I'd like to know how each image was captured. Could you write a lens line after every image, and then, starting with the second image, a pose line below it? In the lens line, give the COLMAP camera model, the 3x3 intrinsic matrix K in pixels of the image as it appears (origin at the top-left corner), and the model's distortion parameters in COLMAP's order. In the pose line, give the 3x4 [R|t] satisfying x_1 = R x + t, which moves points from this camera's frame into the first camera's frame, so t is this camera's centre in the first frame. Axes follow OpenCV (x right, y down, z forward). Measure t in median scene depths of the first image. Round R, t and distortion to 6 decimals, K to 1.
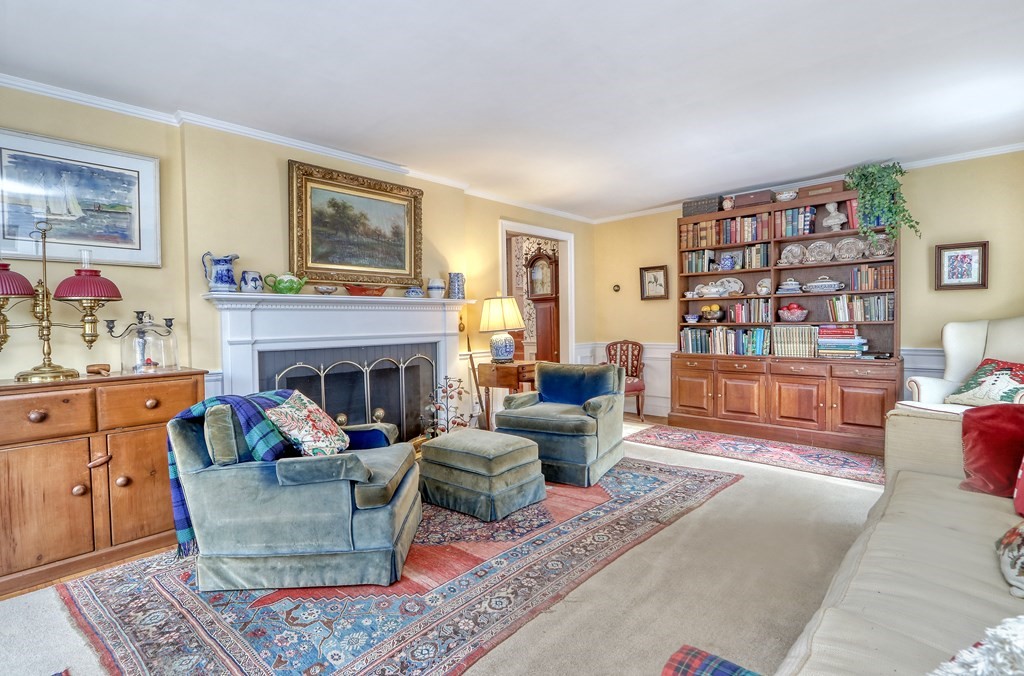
lens RADIAL K [[490.8, 0, 517.0], [0, 490.8, 330.8], [0, 0, 1]] dist [0.002056, 0.000169]
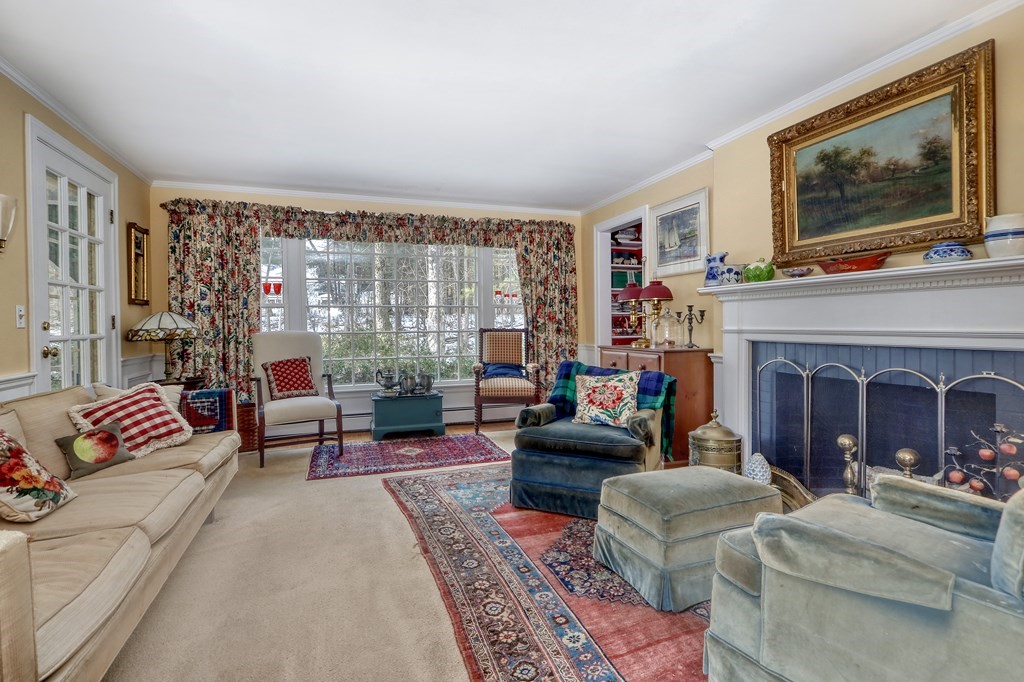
lens RADIAL K [[494.2, 0, 510.9], [0, 494.2, 330.2], [0, 0, 1]] dist [0.001687, 0.000089]
pose [[-0.465601, 0.033886, -0.884346, 0.474222], [0.004026, 0.999337, 0.036173, -0.014962], [0.884986, 0.013282, -0.465429, 0.802733]]
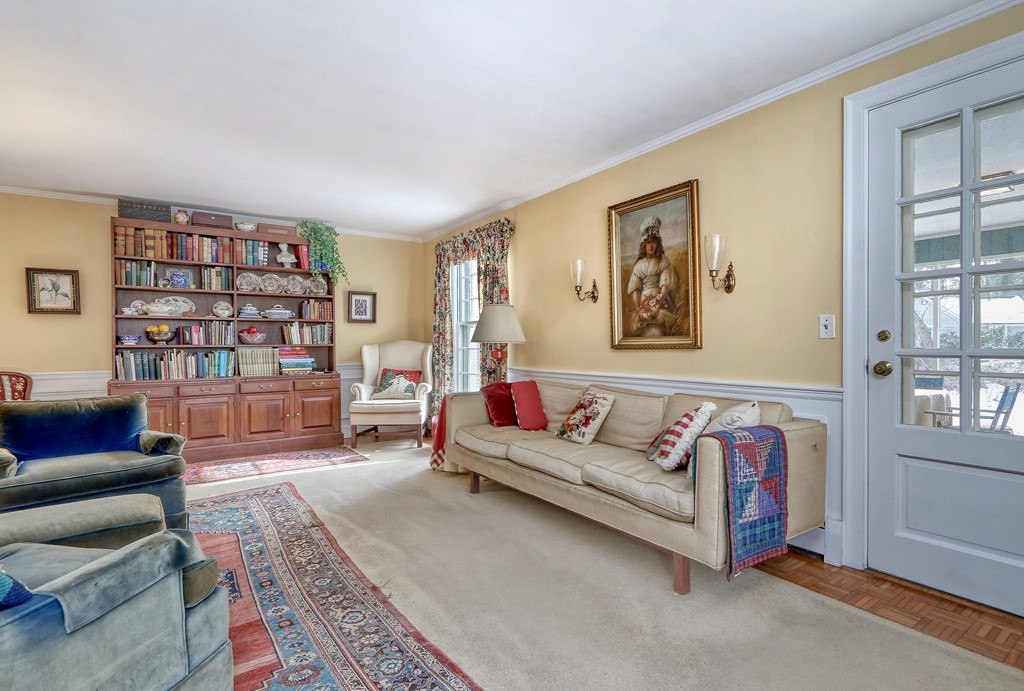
lens RADIAL K [[506.6, 0, 512.0], [0, 506.6, 345.5], [0, 0, 1]] dist [0.029367, 0.000131]
pose [[0.233025, 0.010590, 0.972413, -0.438290], [0.020318, 0.999669, -0.015755, 0.015163], [-0.972258, 0.023429, 0.232733, 0.200750]]
